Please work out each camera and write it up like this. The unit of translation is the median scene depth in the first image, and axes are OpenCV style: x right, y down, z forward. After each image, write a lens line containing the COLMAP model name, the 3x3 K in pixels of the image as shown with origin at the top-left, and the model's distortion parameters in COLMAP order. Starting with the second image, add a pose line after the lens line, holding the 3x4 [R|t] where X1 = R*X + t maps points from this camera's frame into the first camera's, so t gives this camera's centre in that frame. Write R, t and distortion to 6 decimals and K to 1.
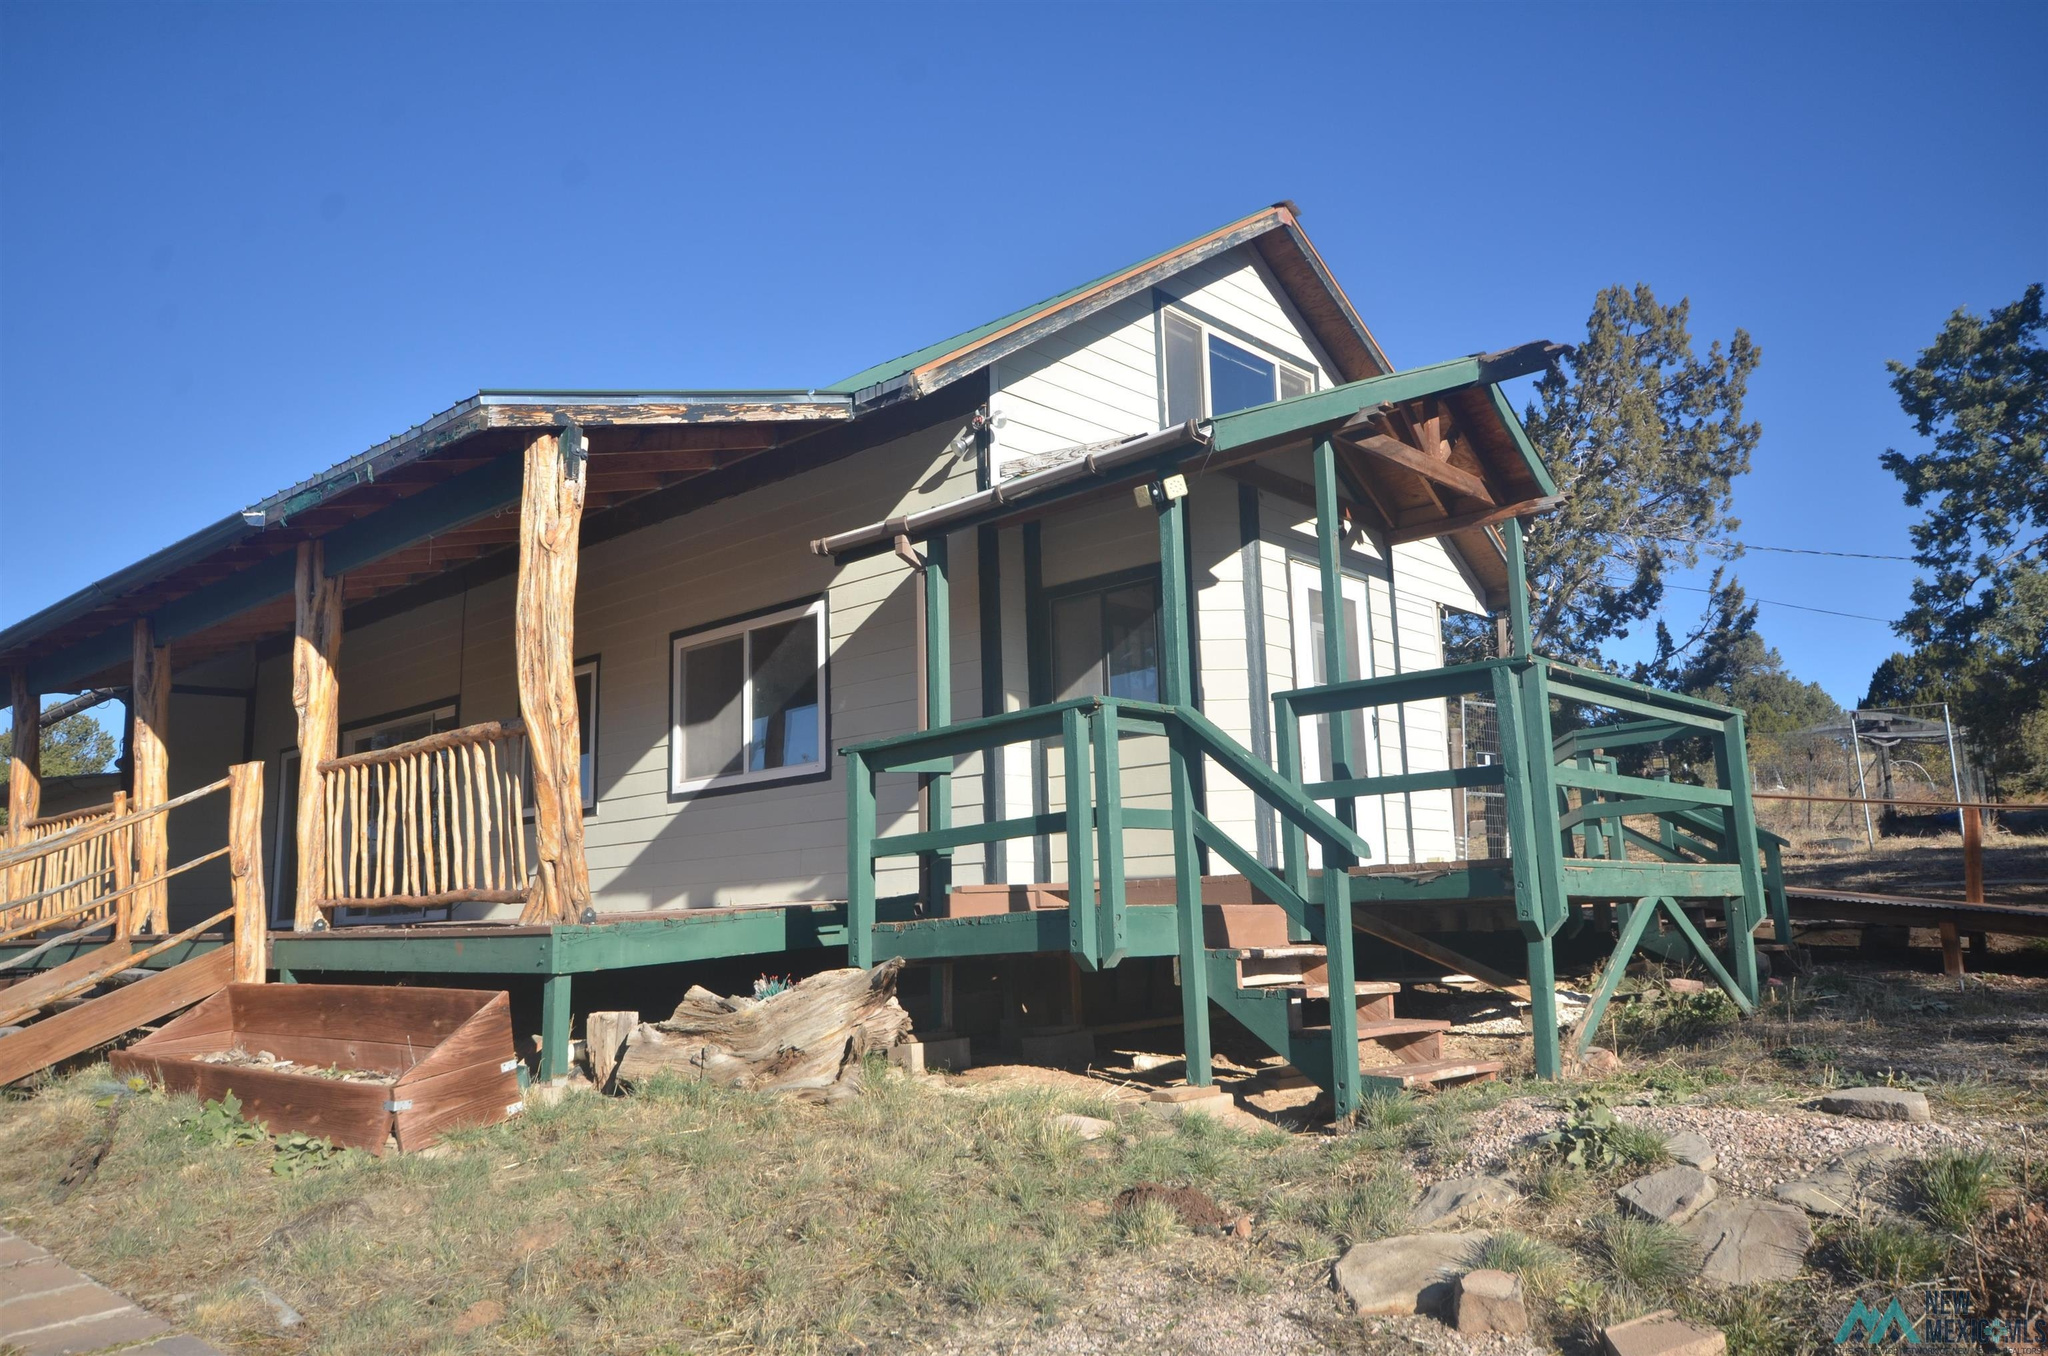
lens RADIAL K [[1563.3, 0, 1027.3], [0, 1563.3, 671.7], [0, 0, 1]] dist [0.009109, 0.007947]
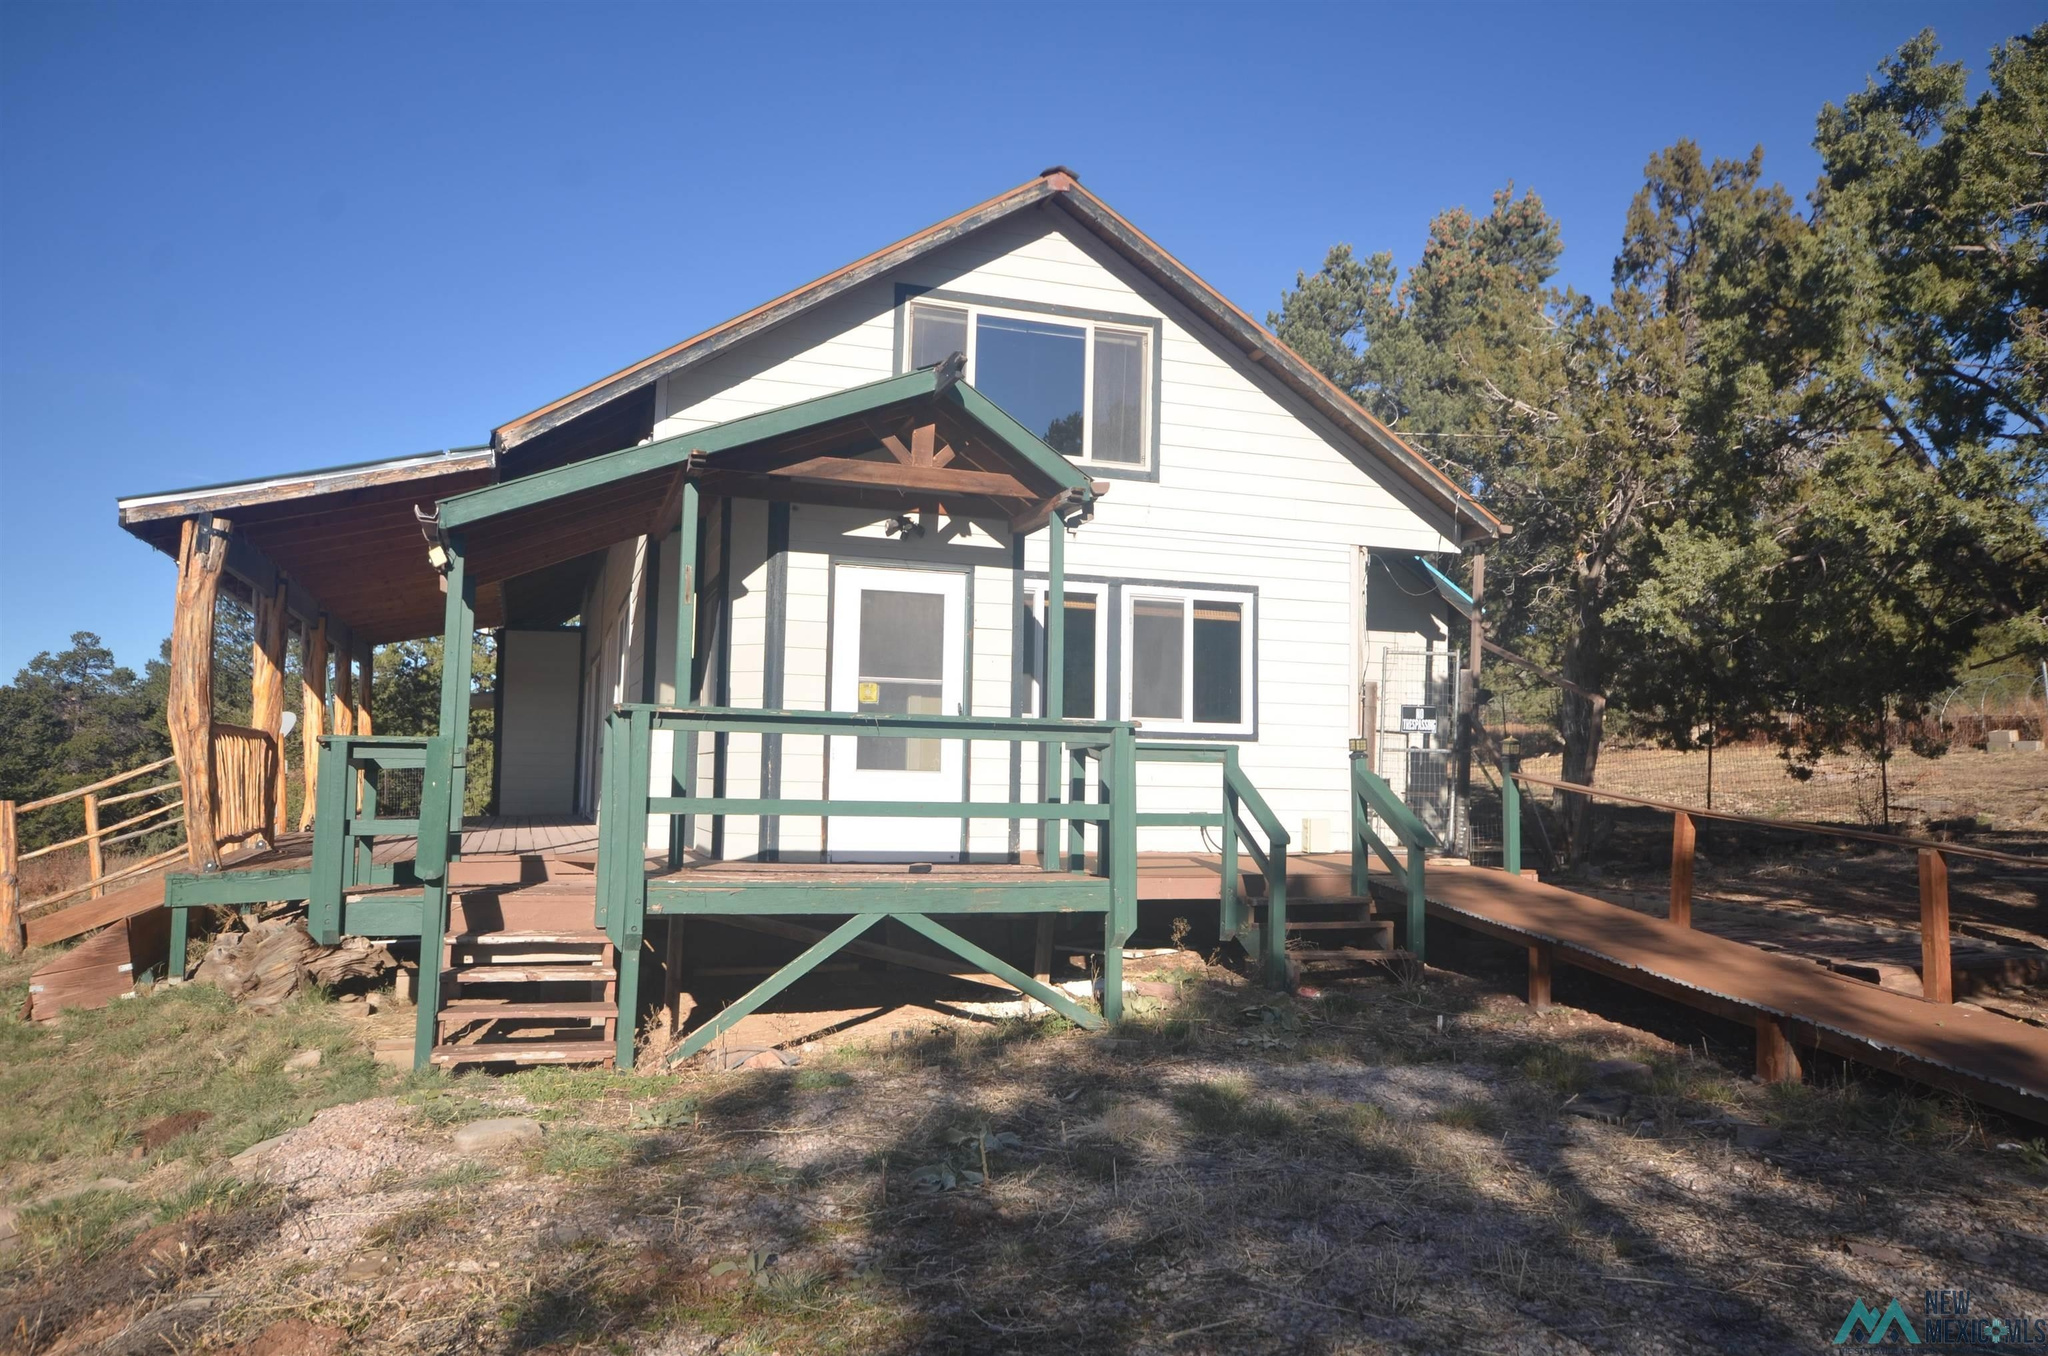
lens RADIAL K [[1563.3, 0, 1022.9], [0, 1563.3, 680.7], [0, 0, 1]] dist [0.009109, 0.007947]
pose [[0.865848, 0.011383, -0.500178, 0.747829], [0.040779, 0.994809, 0.093231, -0.079806], [0.498643, -0.101121, 0.860889, 0.113681]]
